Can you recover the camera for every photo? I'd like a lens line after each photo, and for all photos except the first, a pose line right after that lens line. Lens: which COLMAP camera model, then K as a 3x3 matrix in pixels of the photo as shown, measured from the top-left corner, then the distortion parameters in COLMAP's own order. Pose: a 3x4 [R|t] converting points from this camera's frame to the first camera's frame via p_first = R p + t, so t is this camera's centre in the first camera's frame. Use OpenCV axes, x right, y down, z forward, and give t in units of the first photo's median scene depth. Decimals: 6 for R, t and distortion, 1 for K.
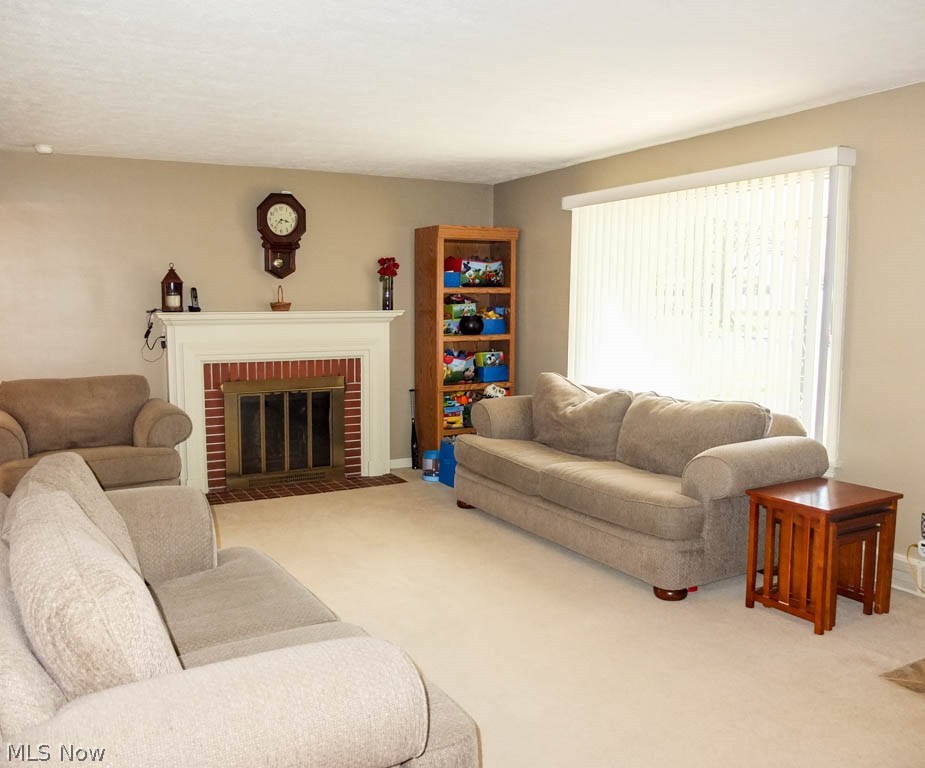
lens RADIAL K [[810.5, 0, 462.5], [0, 810.5, 384.0], [0, 0, 1]] dist [0.003848, 0.004843]
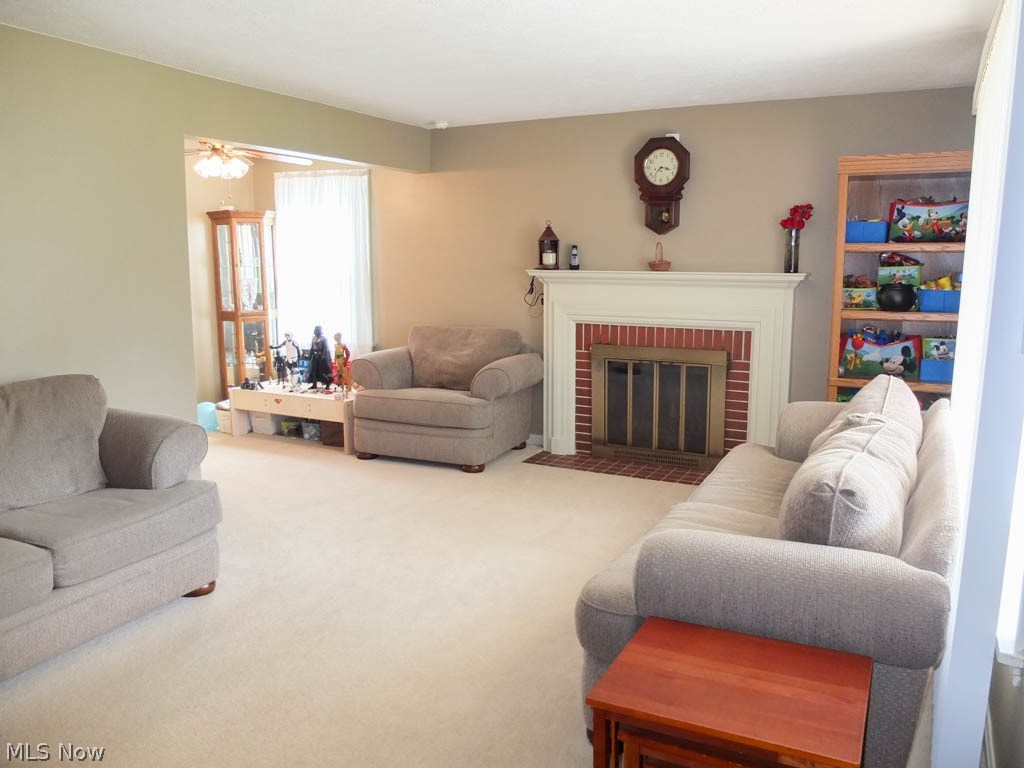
lens RADIAL K [[825.3, 0, 512.0], [0, 825.3, 384.0], [0, 0, 1]] dist [-0.049840, 0.016286]
pose [[0.562786, 0.131232, -0.816119, 0.440980], [-0.088357, 0.991211, 0.098456, -0.041788], [0.821867, 0.016700, 0.569435, 0.356180]]
